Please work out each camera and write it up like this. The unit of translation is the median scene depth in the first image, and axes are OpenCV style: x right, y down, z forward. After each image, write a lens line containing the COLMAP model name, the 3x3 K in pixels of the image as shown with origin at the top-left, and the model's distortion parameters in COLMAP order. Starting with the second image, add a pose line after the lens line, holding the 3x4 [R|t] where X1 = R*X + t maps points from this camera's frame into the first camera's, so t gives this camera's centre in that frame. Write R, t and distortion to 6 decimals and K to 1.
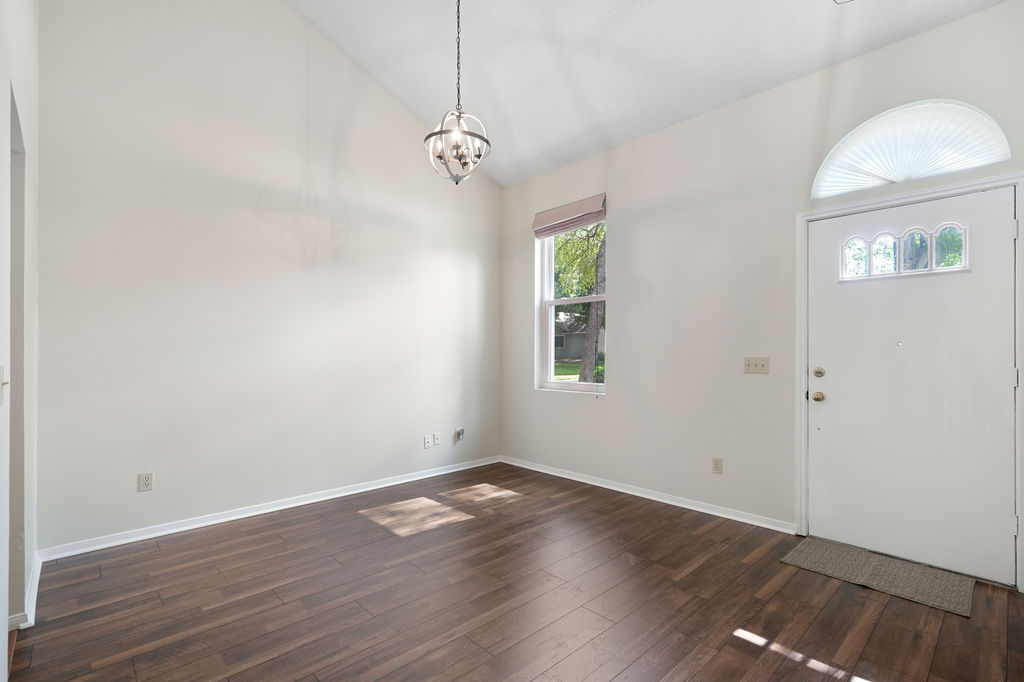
lens RADIAL K [[456.5, 0, 504.0], [0, 456.5, 359.8], [0, 0, 1]] dist [-0.004147, -0.002622]
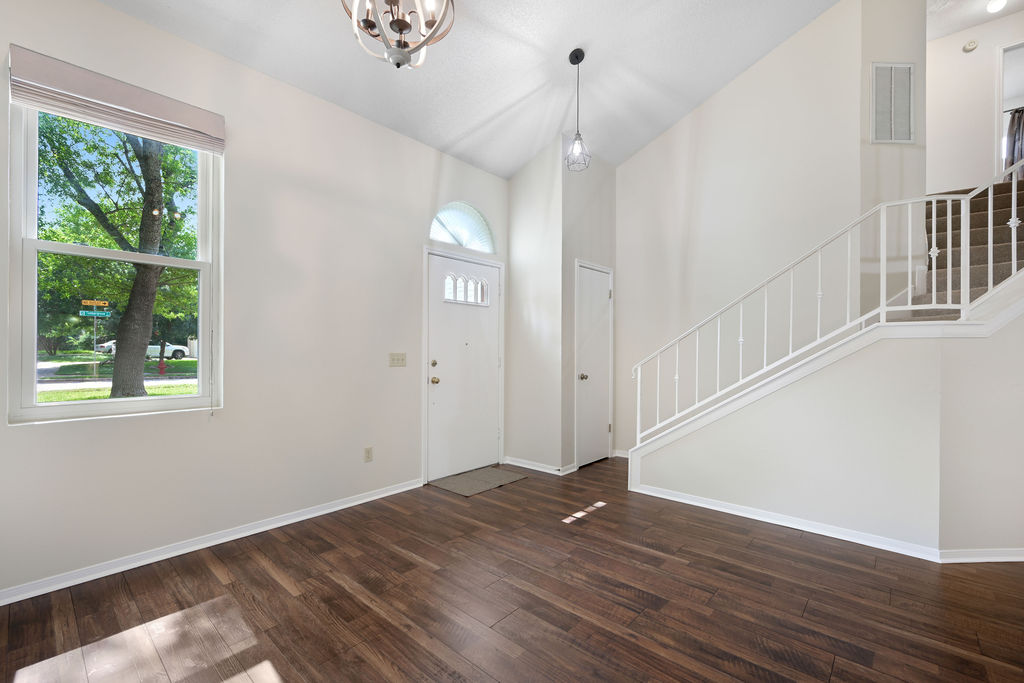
lens RADIAL K [[443.2, 0, 503.8], [0, 443.2, 350.8], [0, 0, 1]] dist [-0.006015, -0.000464]
pose [[-0.087652, 0.000833, 0.996151, -0.688422], [0.010236, 0.999948, 0.000065, -0.008473], [-0.996099, 0.010203, -0.087656, 0.892859]]
